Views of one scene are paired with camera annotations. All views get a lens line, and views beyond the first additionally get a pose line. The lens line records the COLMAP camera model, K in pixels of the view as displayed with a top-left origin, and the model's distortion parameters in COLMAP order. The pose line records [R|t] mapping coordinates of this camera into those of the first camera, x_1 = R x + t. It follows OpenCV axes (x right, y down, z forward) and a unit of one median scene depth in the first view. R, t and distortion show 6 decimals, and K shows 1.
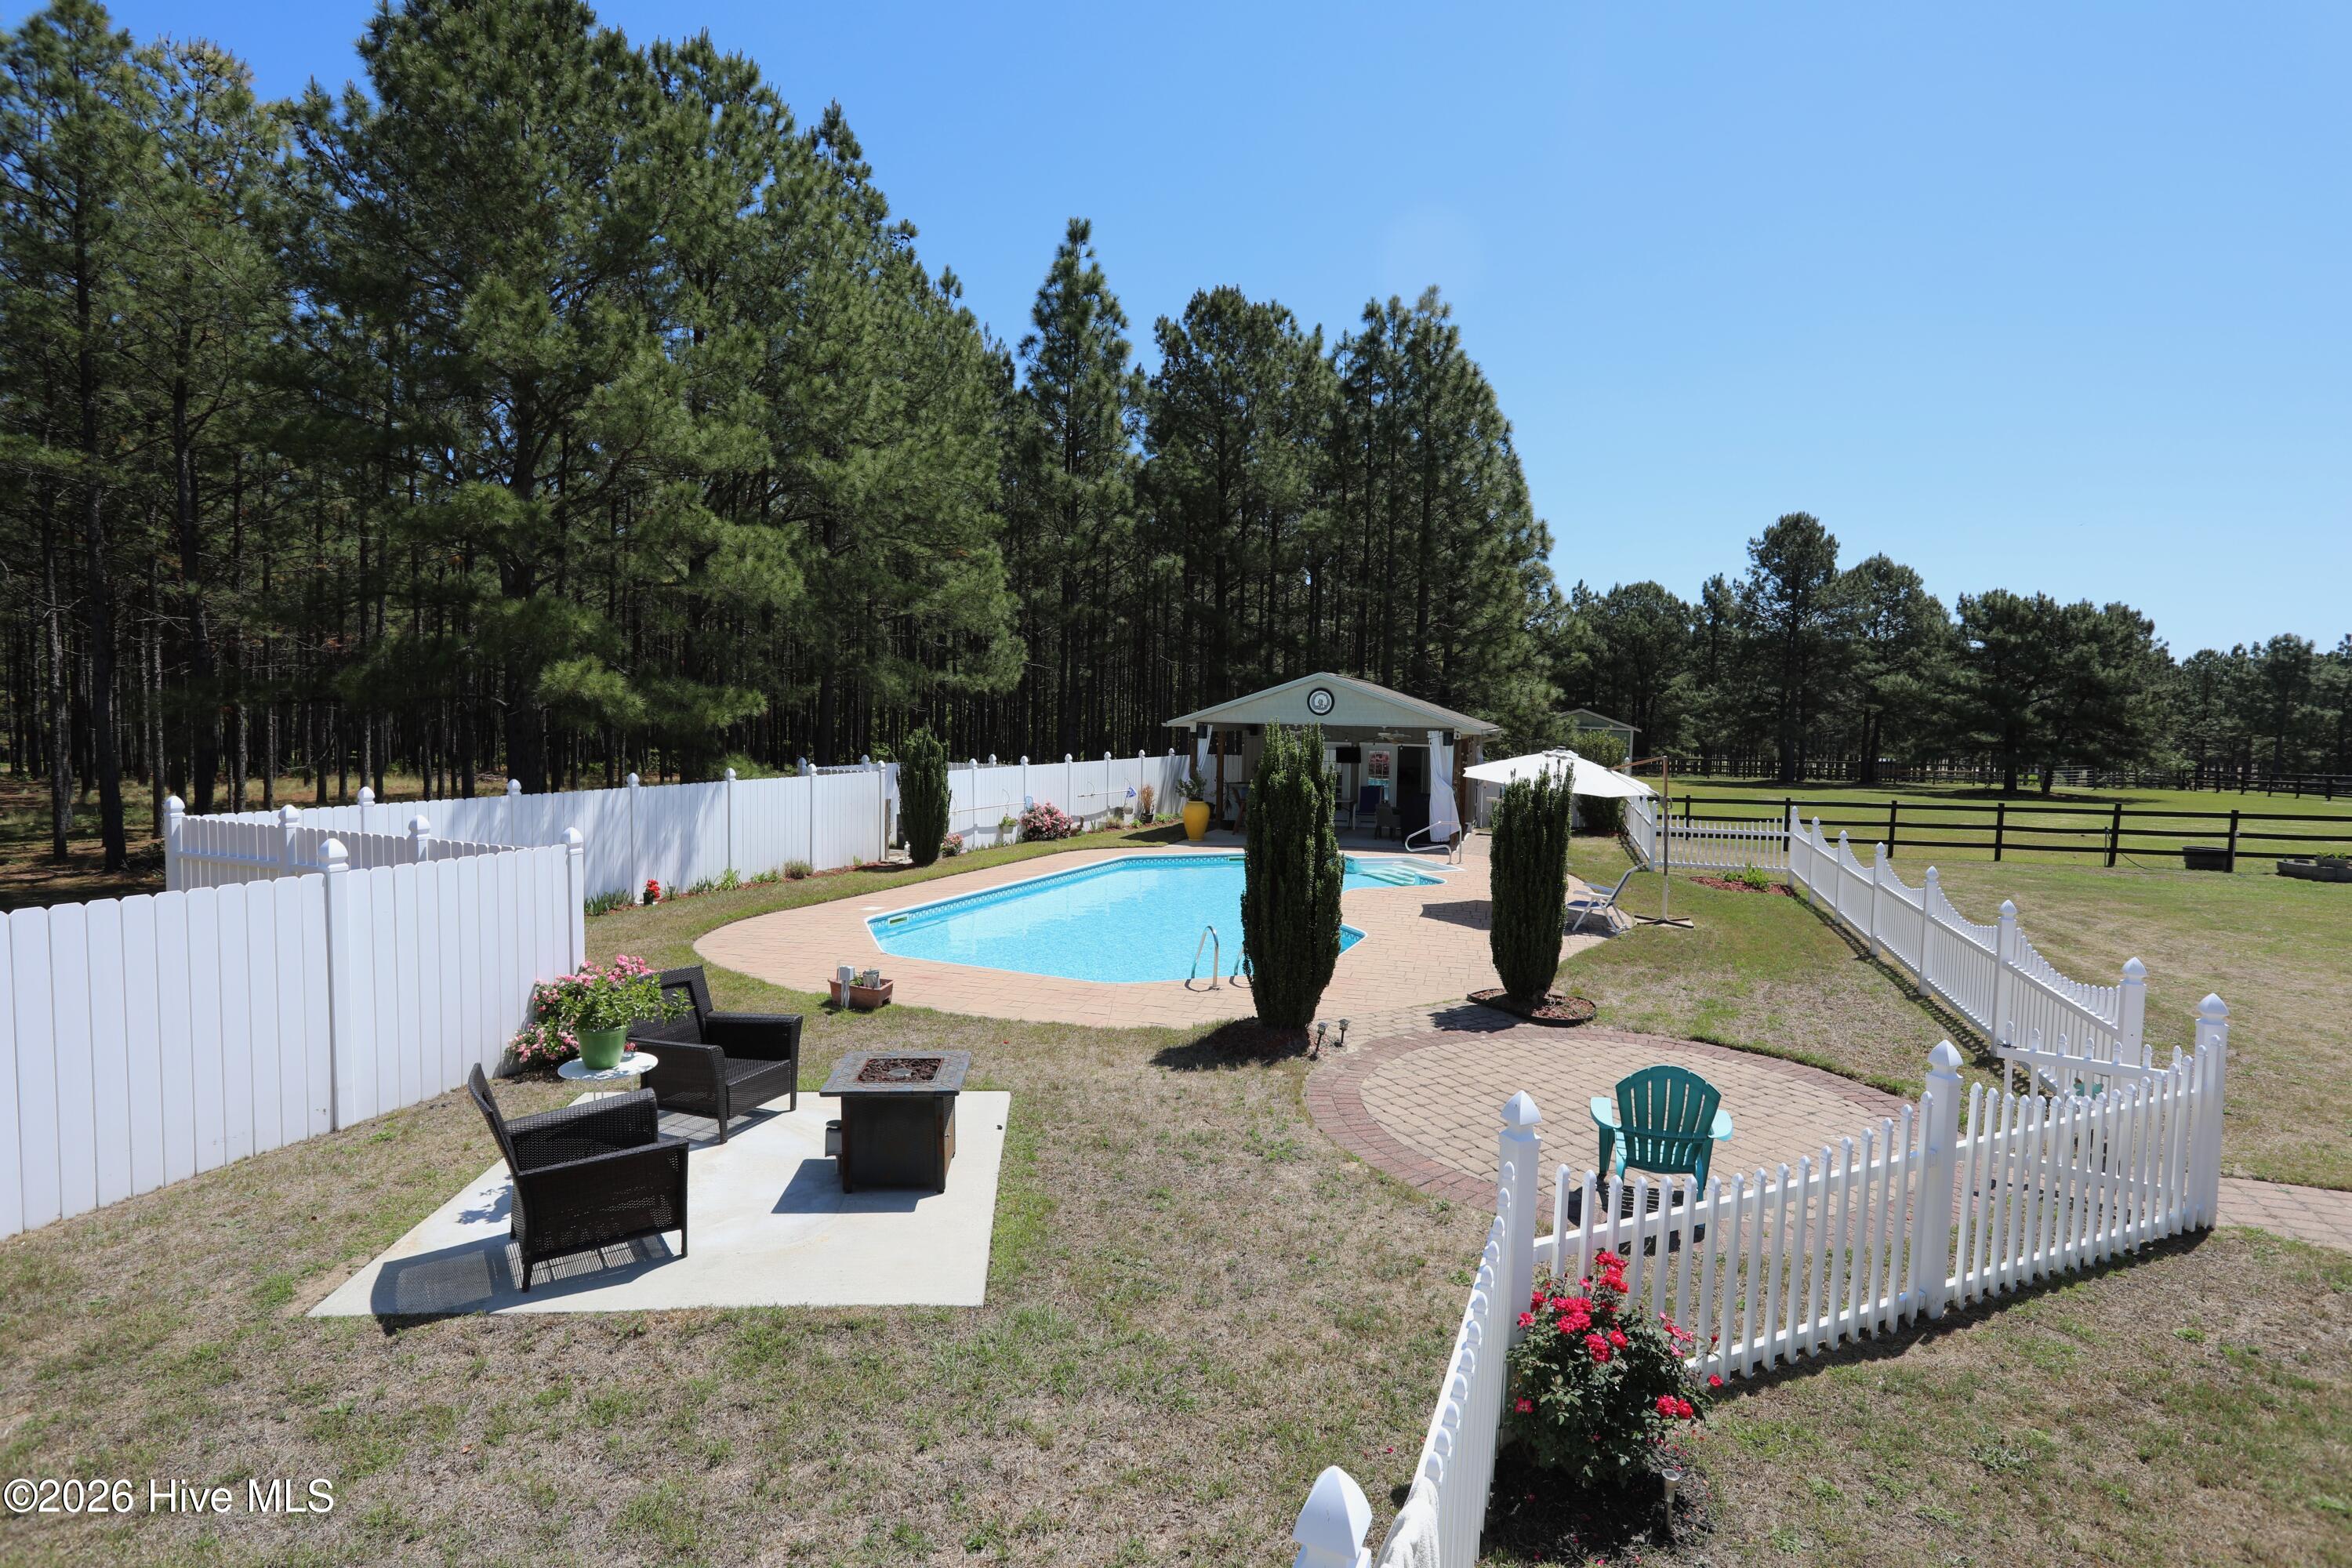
lens RADIAL K [[1193.3, 0, 1210.5], [0, 1193.3, 746.6], [0, 0, 1]] dist [0.001066, 0.000471]
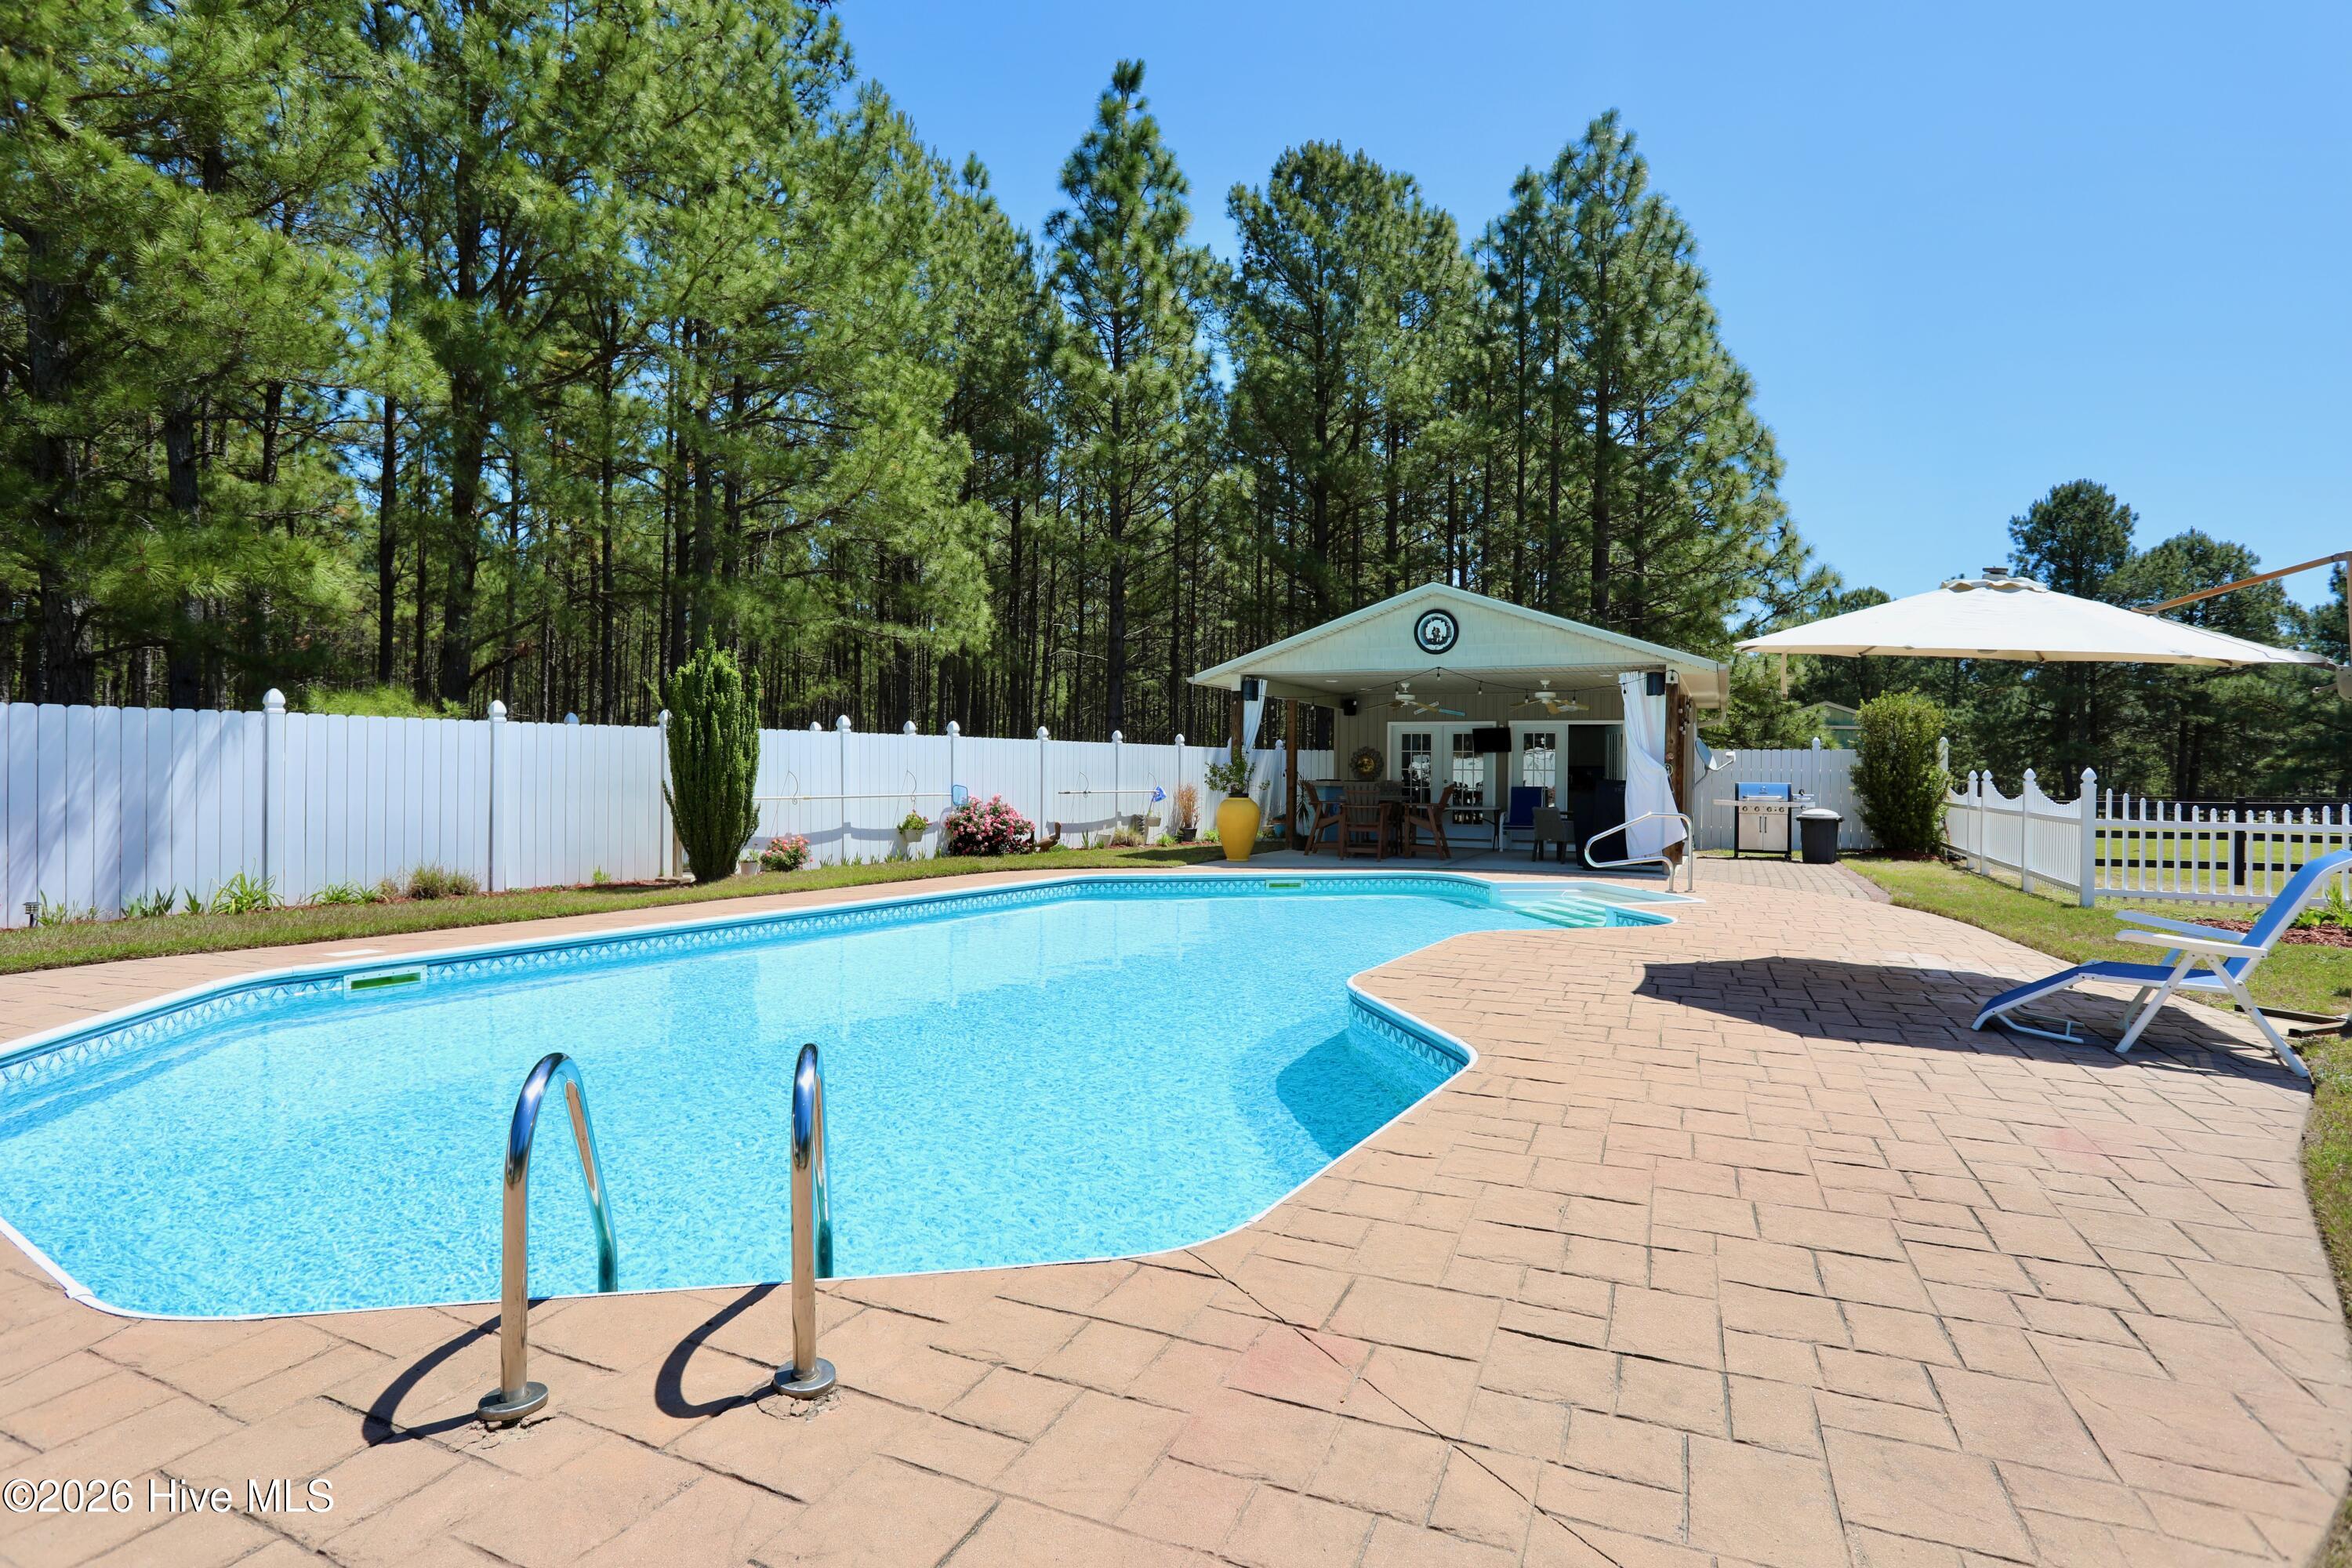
lens RADIAL K [[1169.7, 0, 1205.4], [0, 1169.7, 781.6], [0, 0, 1]] dist [-0.017019, -0.000198]
pose [[0.989827, -0.007913, -0.142053, 0.043454], [0.004385, 0.999675, -0.025129, 0.038882], [0.142206, 0.024251, 0.989540, 0.286649]]
